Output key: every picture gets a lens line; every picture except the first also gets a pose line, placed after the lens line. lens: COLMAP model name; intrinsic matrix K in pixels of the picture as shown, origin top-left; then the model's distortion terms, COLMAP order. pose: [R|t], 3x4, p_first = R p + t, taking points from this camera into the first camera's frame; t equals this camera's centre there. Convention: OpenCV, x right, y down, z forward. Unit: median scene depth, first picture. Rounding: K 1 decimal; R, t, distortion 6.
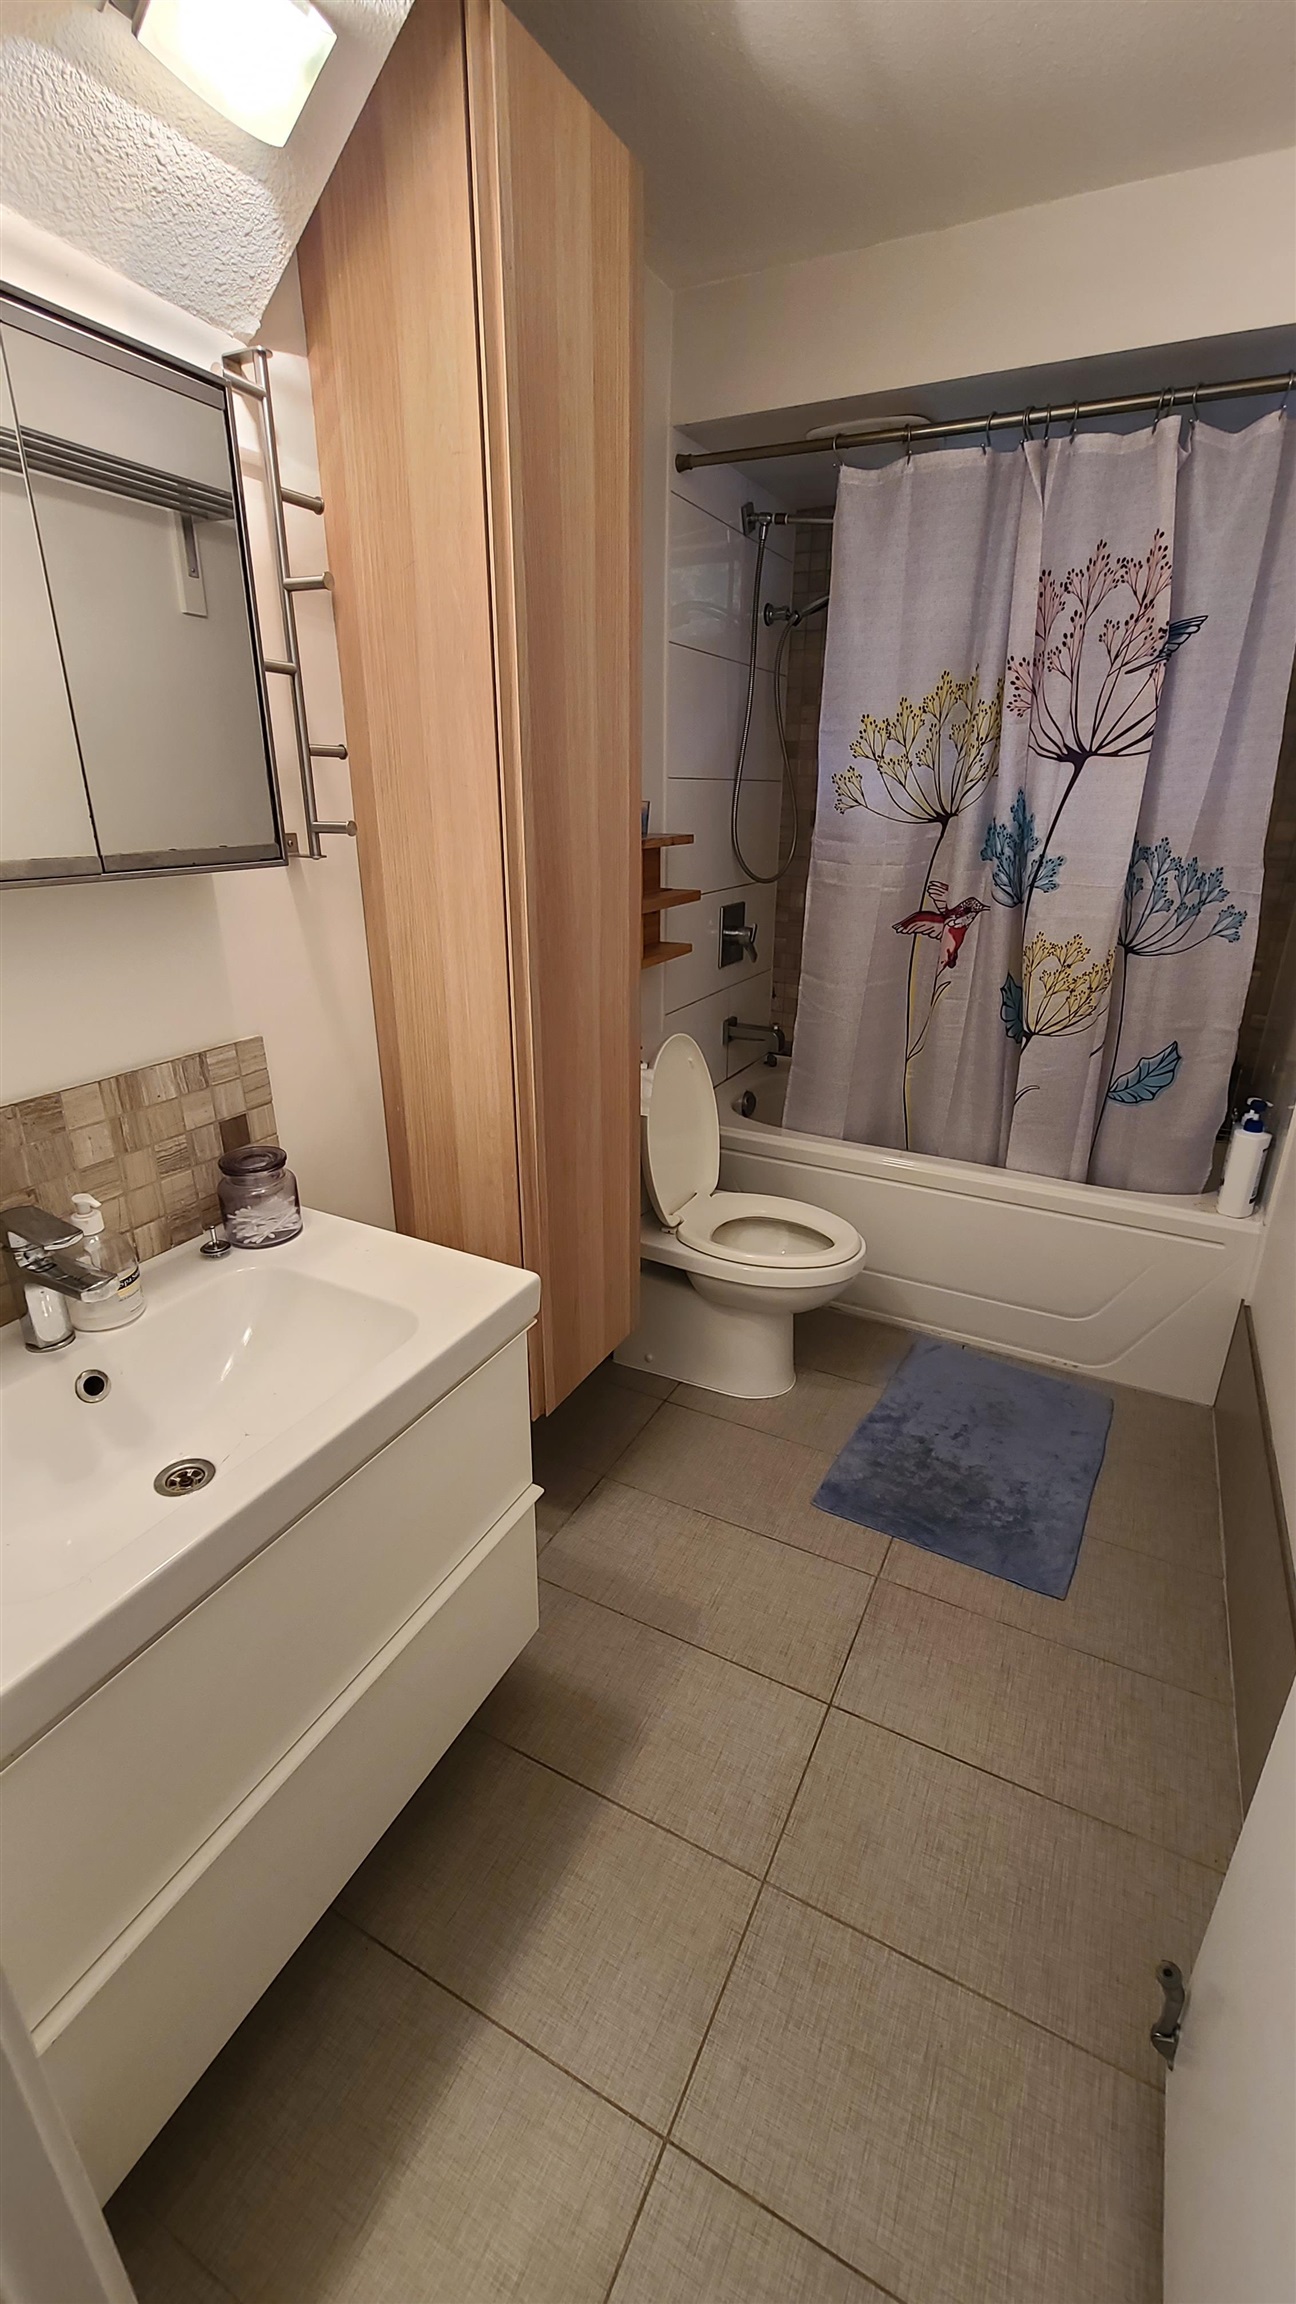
lens RADIAL K [[935.7, 0, 645.6], [0, 935.7, 1150.5], [0, 0, 1]] dist [-0.001532, 0.000251]
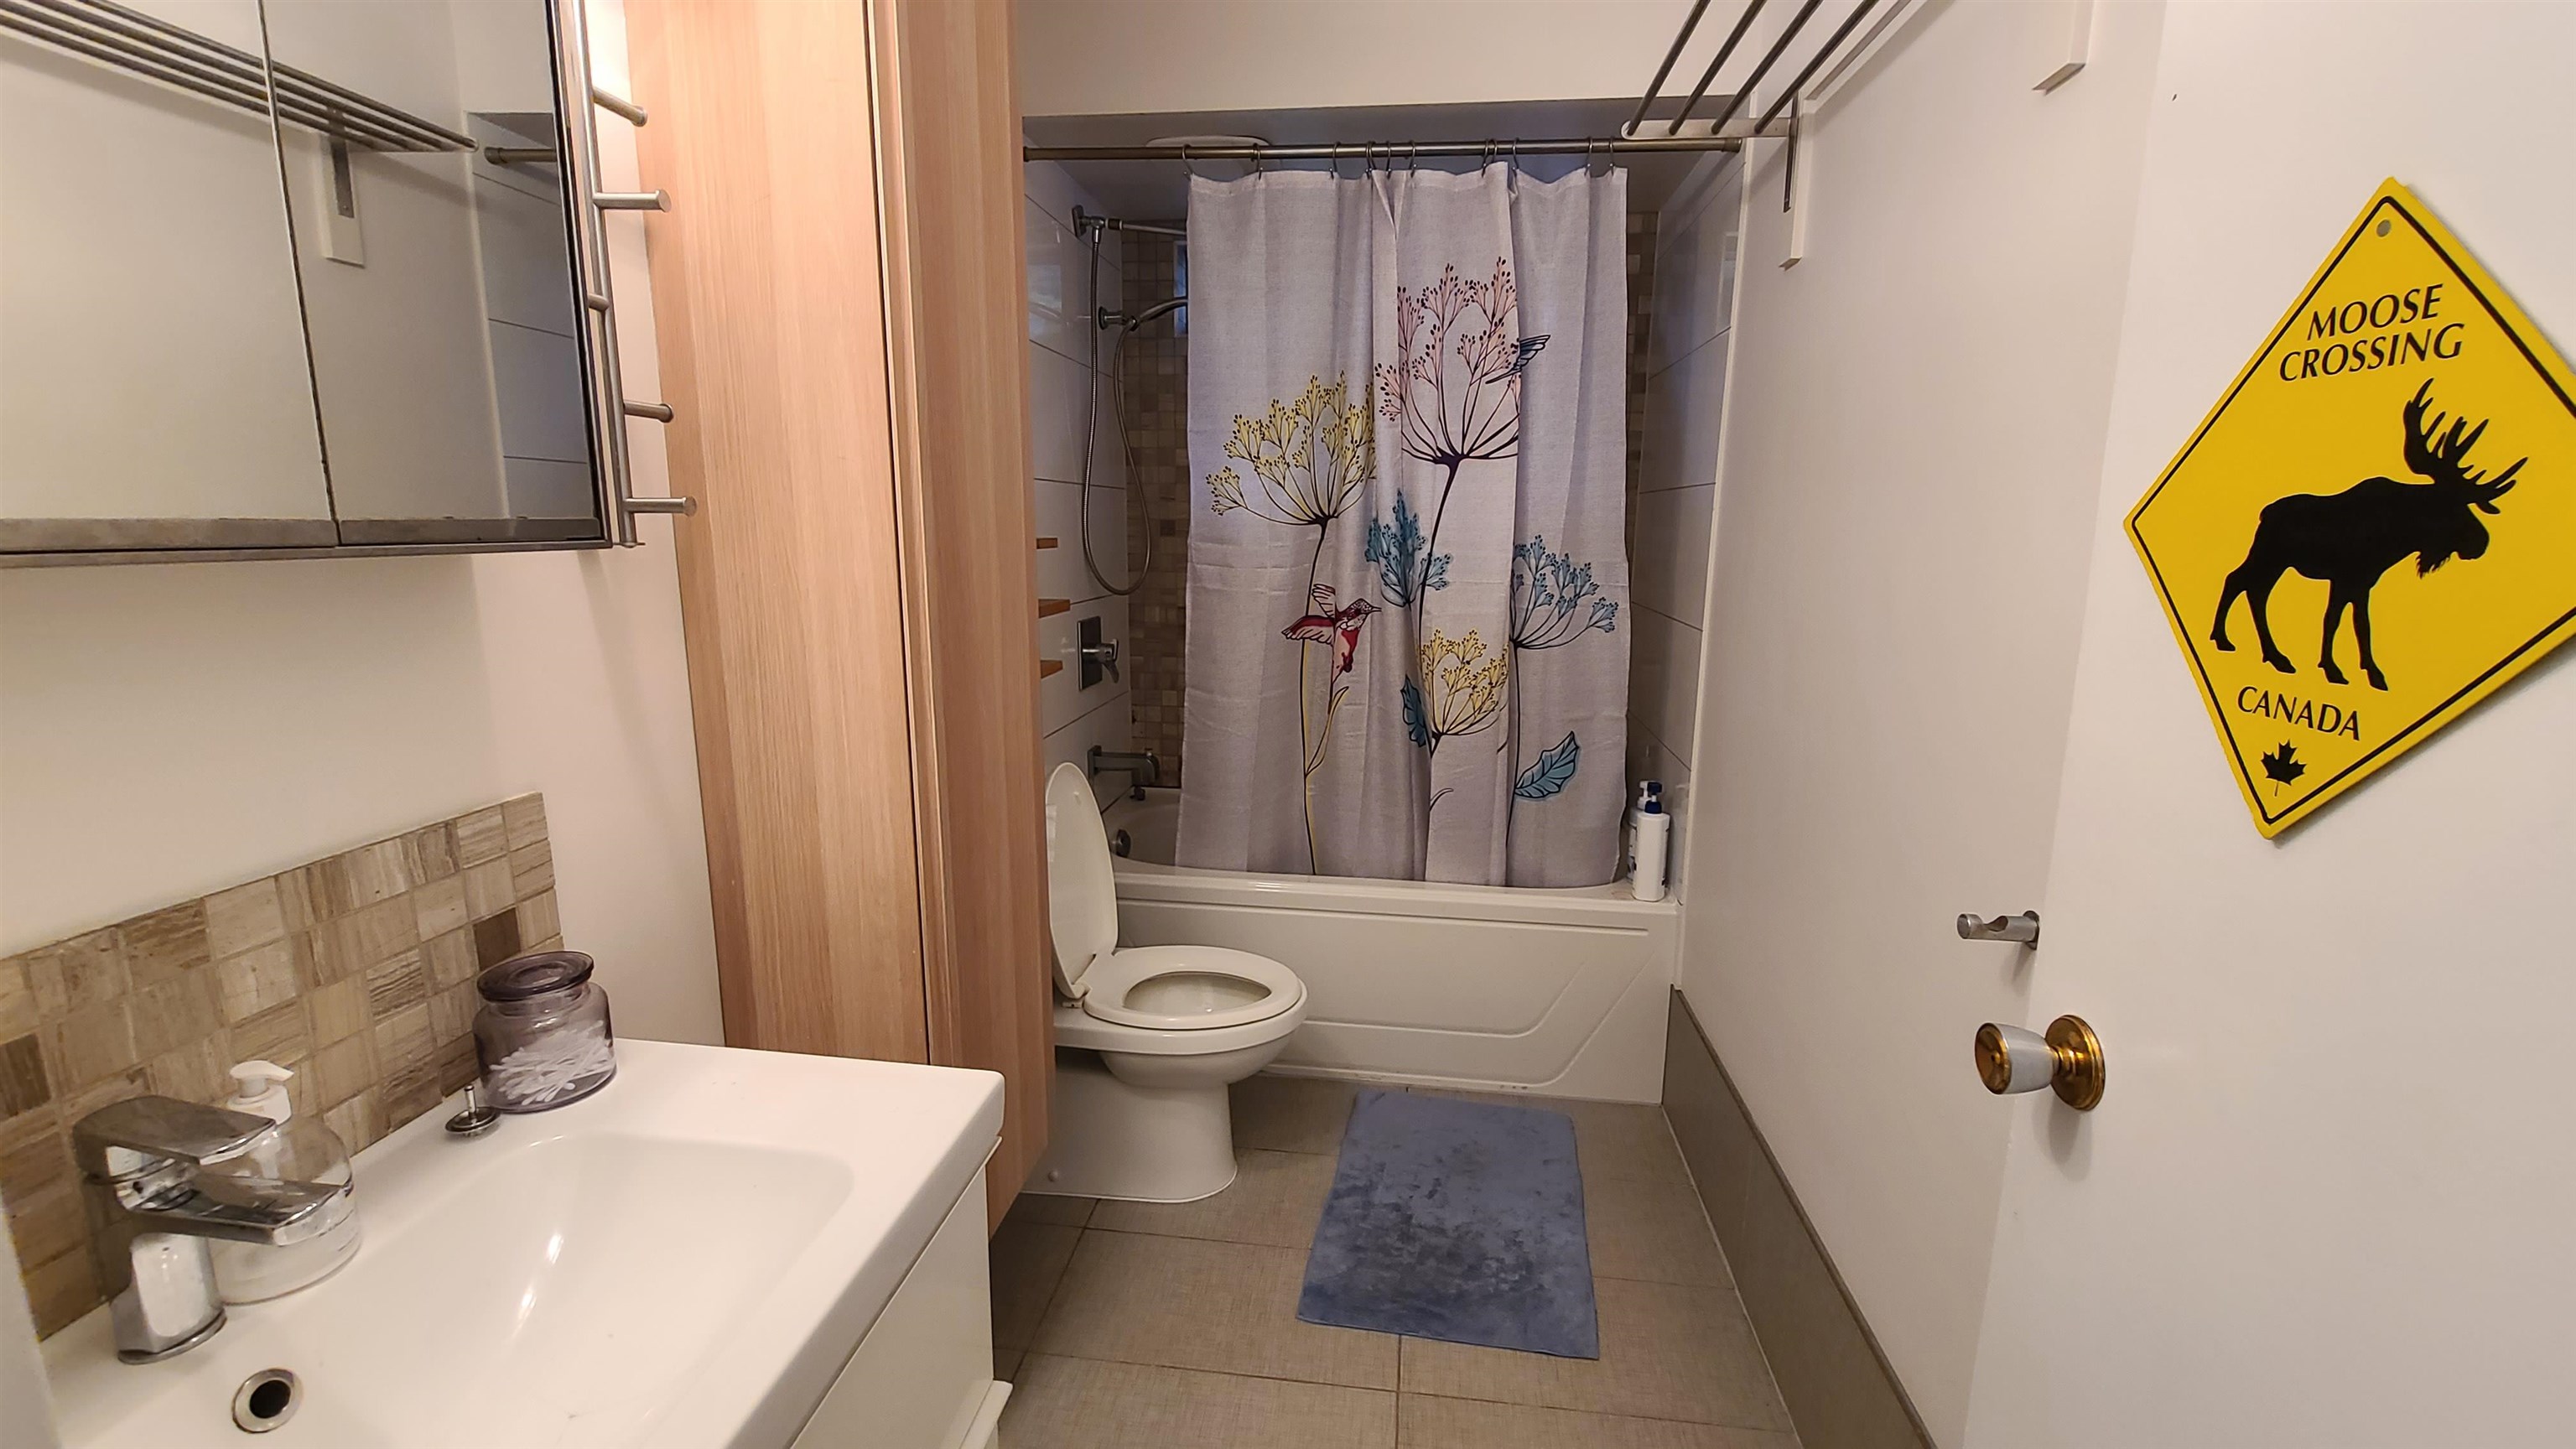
lens RADIAL K [[1046.1, 0, 1289.4], [0, 1046.1, 717.2], [0, 0, 1]] dist [-0.001532, 0.000251]
pose [[0.937862, -0.061582, 0.341499, -0.110334], [0.121936, 0.979853, -0.158179, 0.009776], [-0.324878, 0.189991, 0.926476, 0.065845]]
